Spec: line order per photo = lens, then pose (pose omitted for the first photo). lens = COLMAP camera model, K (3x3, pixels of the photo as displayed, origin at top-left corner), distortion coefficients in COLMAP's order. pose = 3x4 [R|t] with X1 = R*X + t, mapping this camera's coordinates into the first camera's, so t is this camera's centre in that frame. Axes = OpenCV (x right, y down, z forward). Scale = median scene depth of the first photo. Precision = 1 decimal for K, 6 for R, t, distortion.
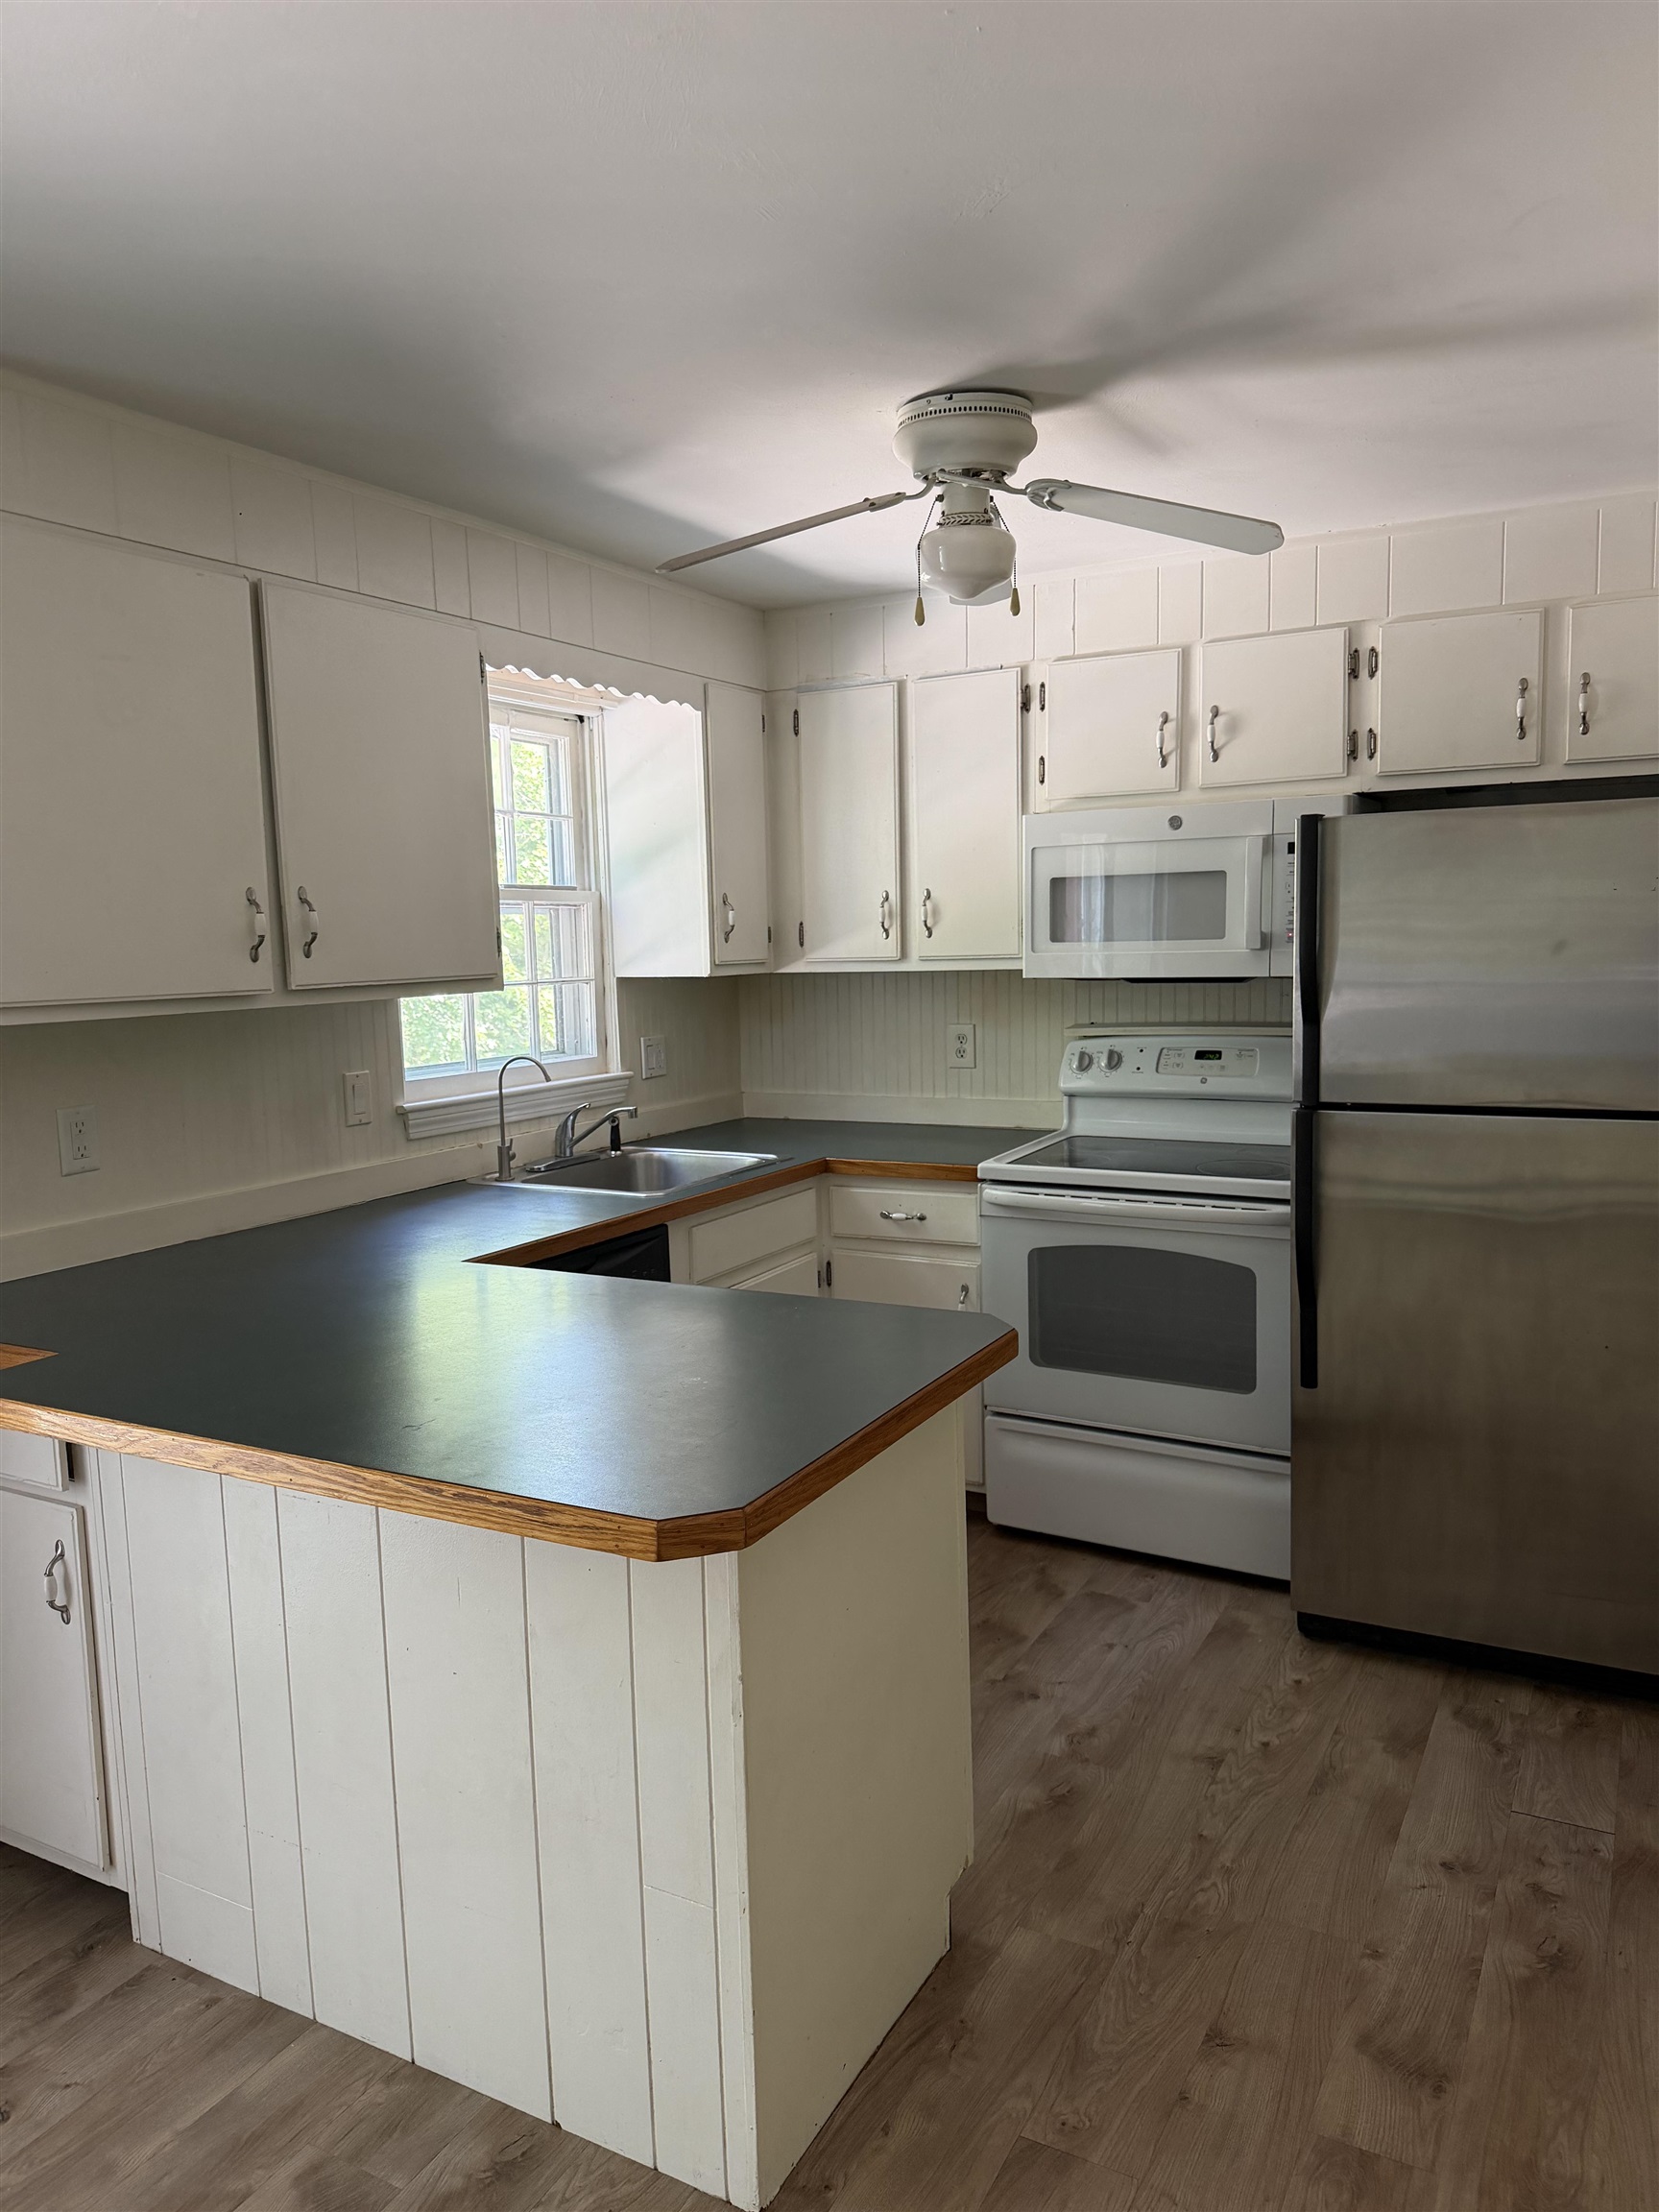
lens RADIAL K [[1547.3, 0, 818.0], [0, 1547.3, 1109.3], [0, 0, 1]] dist [0.050610, -0.065350]
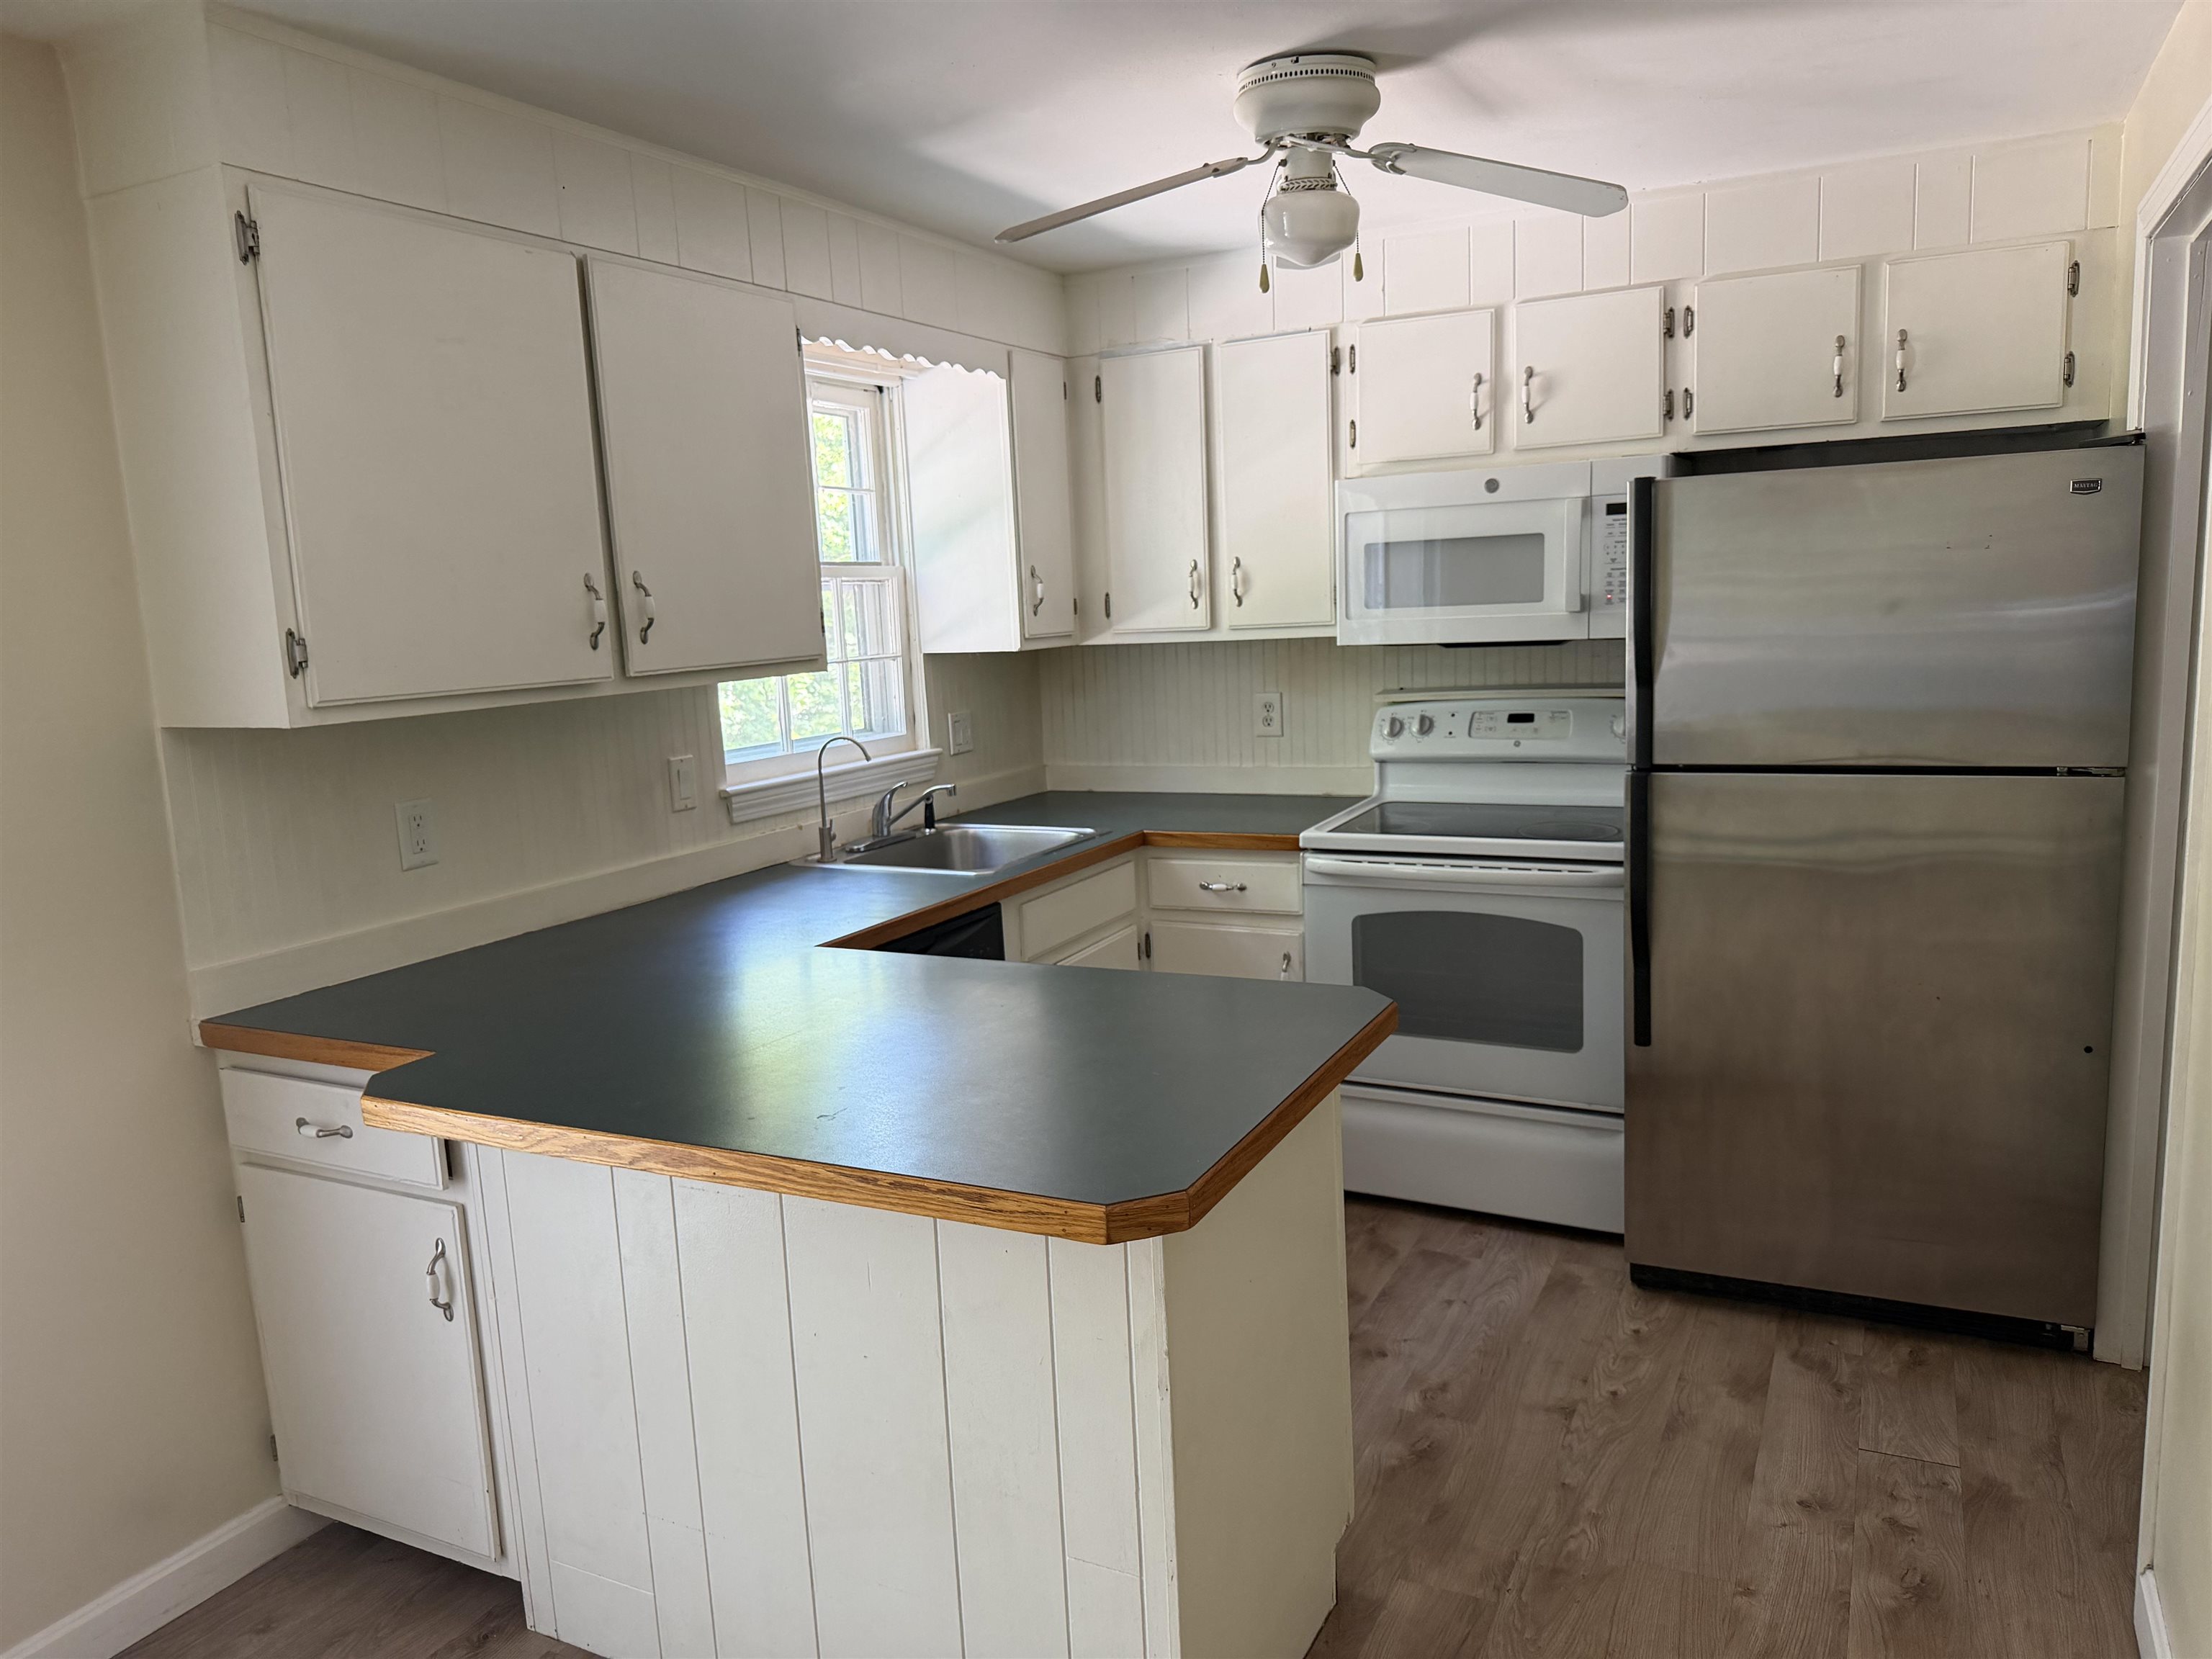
lens RADIAL K [[1547.3, 0, 1105.4], [0, 1547.3, 834.0], [0, 0, 1]] dist [0.050610, -0.065350]
pose [[0.999200, -0.025523, 0.030785, -0.061786], [0.024309, 0.998937, 0.039165, -0.007443], [-0.031752, -0.038385, 0.998758, 0.000810]]
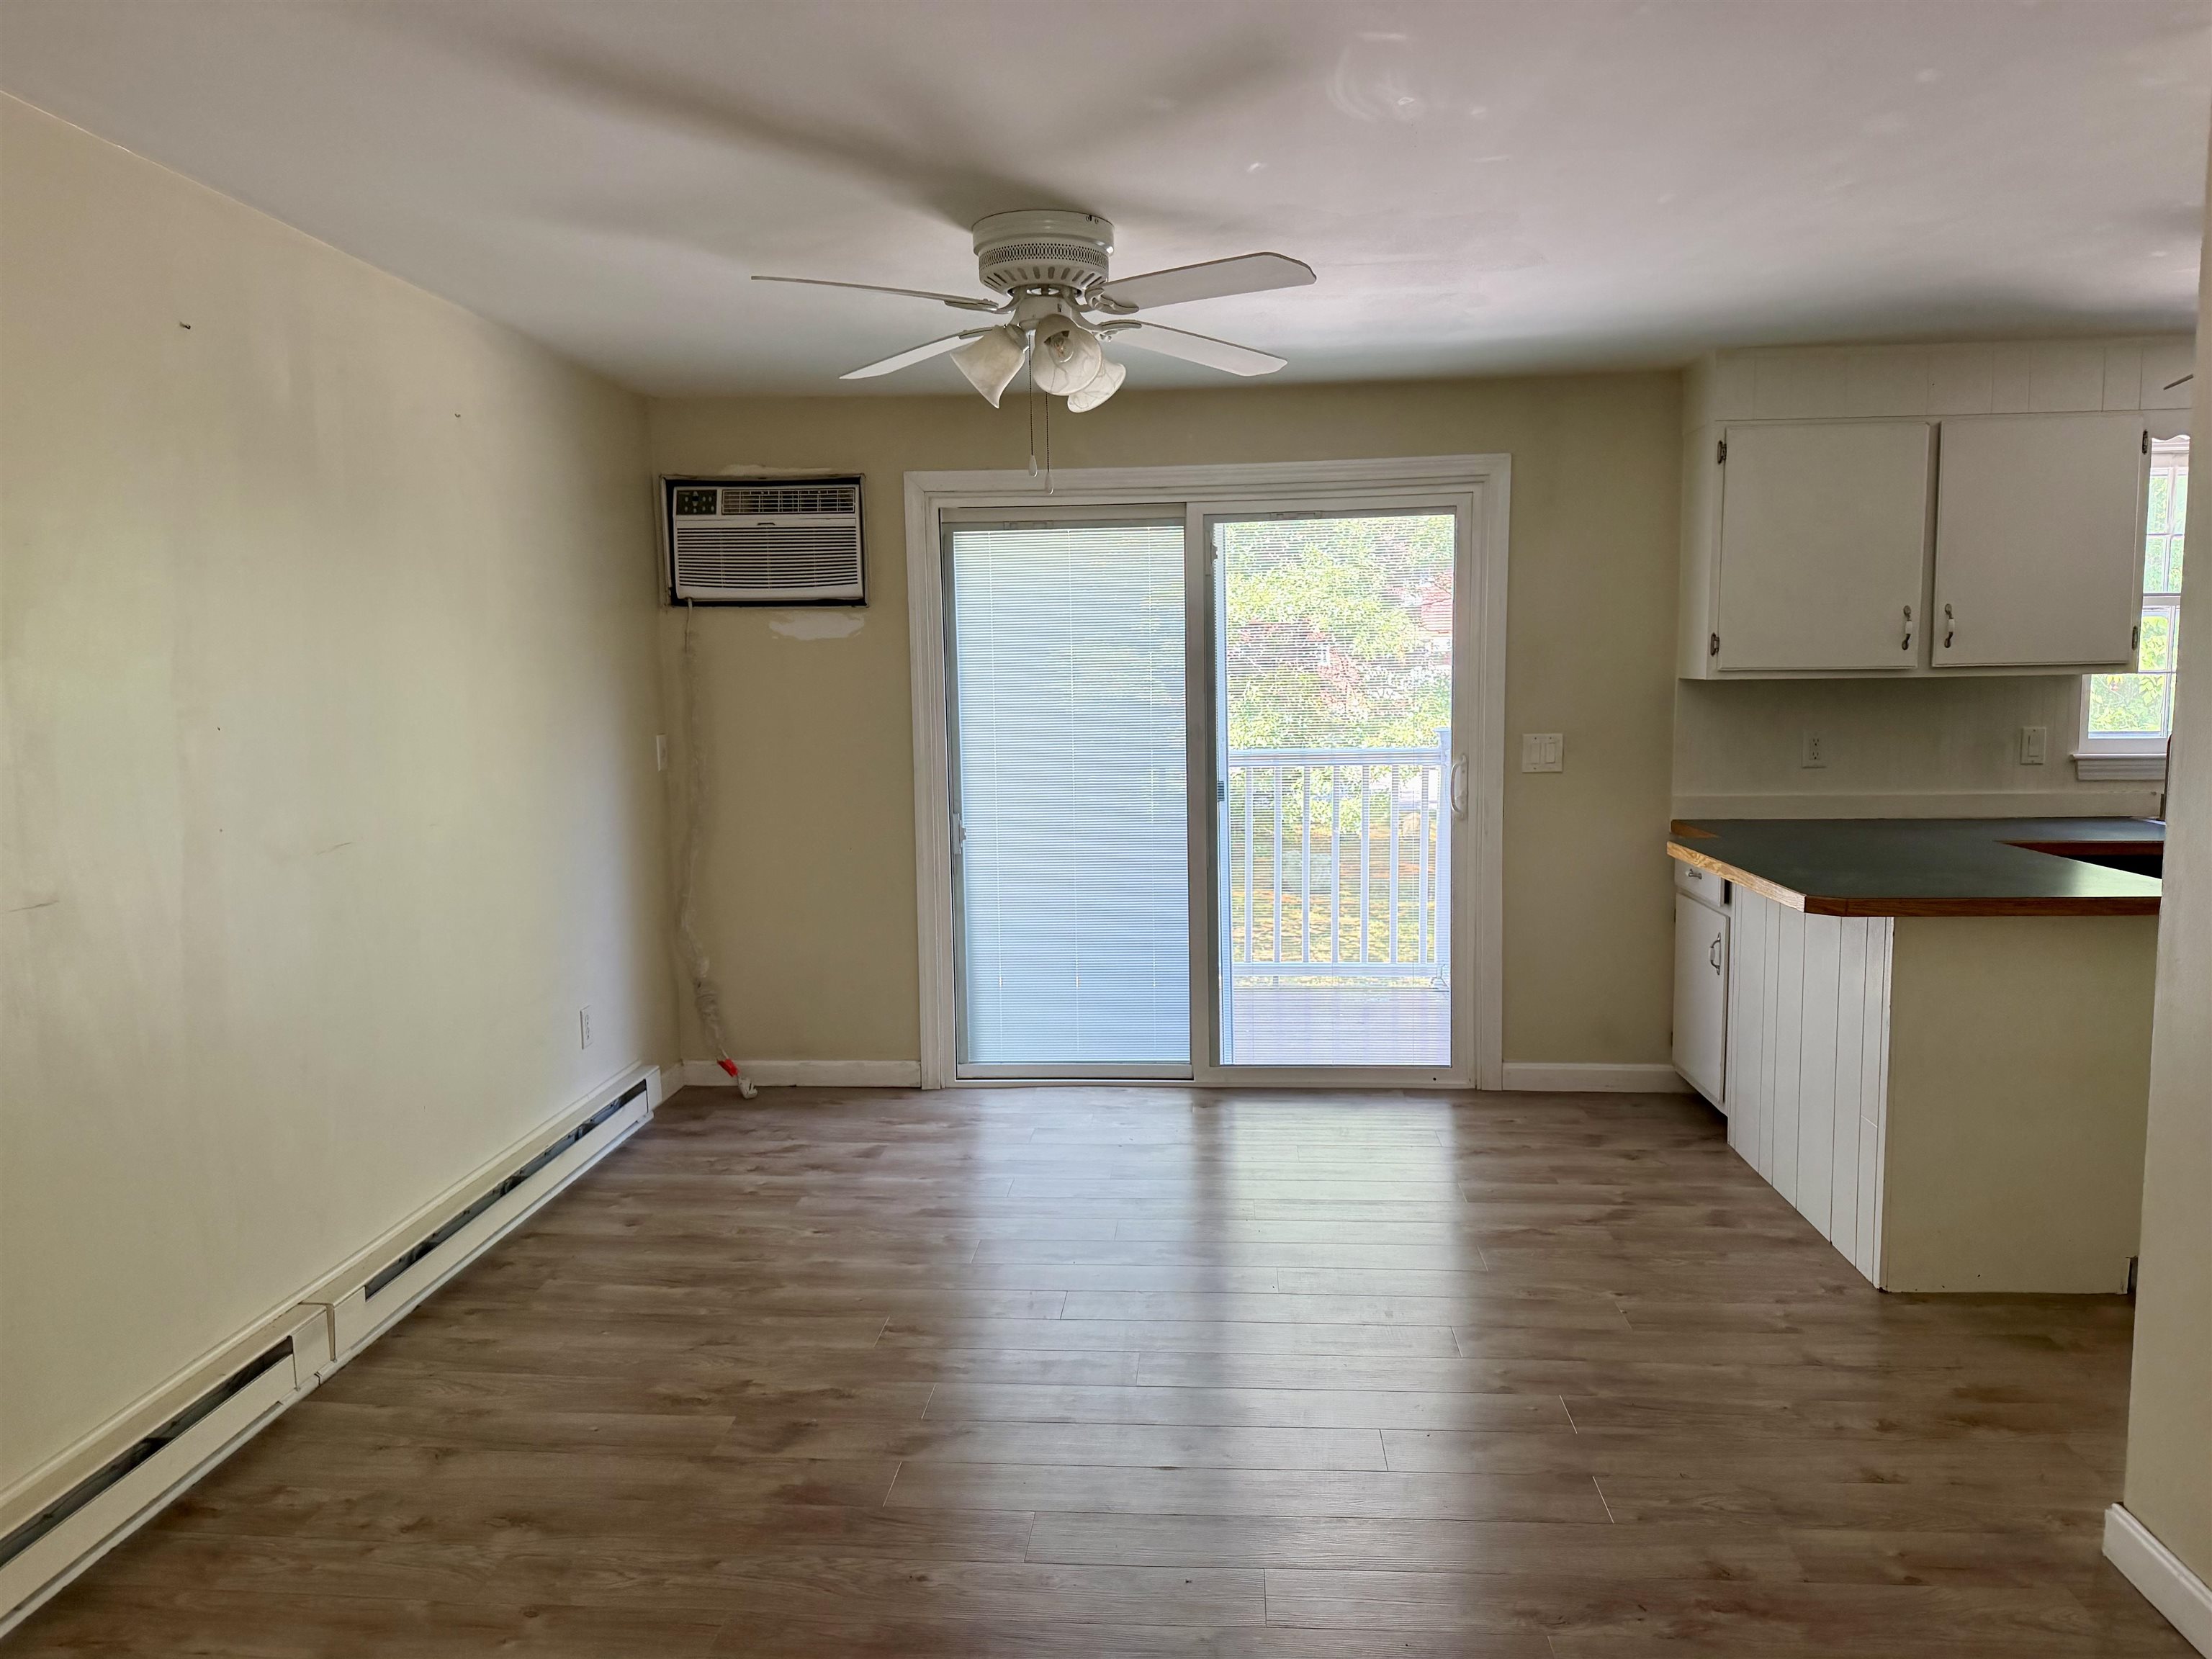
lens RADIAL K [[1547.3, 0, 1105.4], [0, 1547.3, 834.0], [0, 0, 1]] dist [0.050610, -0.065350]
pose [[0.415649, 0.121685, -0.901348, 0.711305], [-0.103214, 0.990919, 0.086180, 0.040673], [0.903650, 0.057211, 0.424434, -0.422475]]
